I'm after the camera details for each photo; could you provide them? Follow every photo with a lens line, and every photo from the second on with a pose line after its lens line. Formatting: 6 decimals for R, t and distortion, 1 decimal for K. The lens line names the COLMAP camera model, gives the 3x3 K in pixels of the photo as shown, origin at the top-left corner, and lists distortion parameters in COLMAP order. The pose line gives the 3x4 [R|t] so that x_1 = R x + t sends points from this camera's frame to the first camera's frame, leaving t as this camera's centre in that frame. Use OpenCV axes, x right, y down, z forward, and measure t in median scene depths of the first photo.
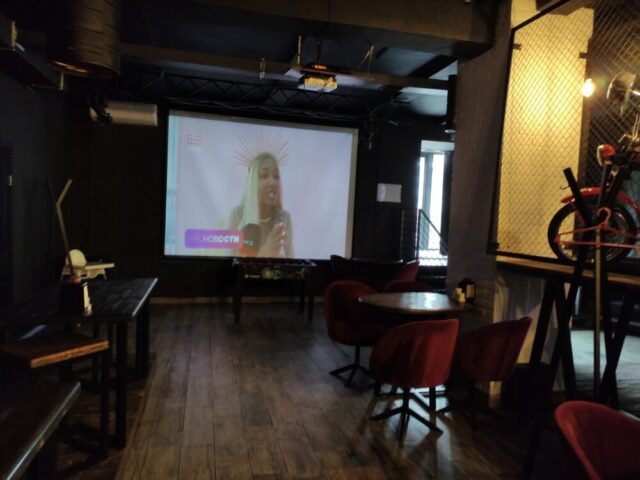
lens RADIAL K [[475.1, 0, 322.2], [0, 475.1, 236.9], [0, 0, 1]] dist [0.062980, -0.048662]
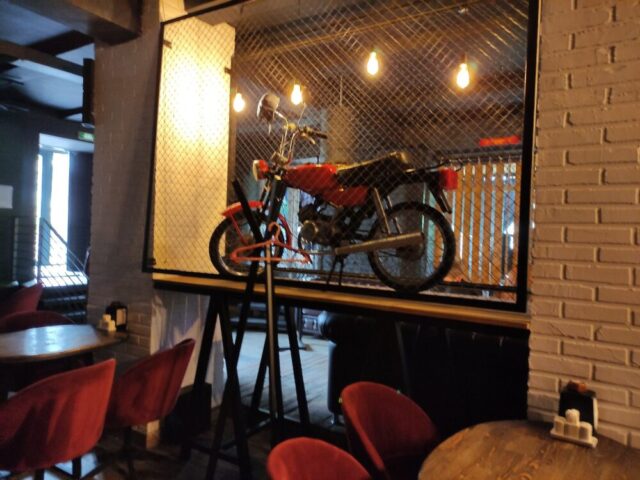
lens RADIAL K [[475.1, 0, 322.2], [0, 475.1, 236.9], [0, 0, 1]] dist [0.062980, -0.048662]
pose [[0.735555, -0.015957, 0.677277, -0.003763], [0.026604, 0.999632, -0.005342, -0.014990], [-0.676942, 0.021948, 0.735709, 0.133258]]
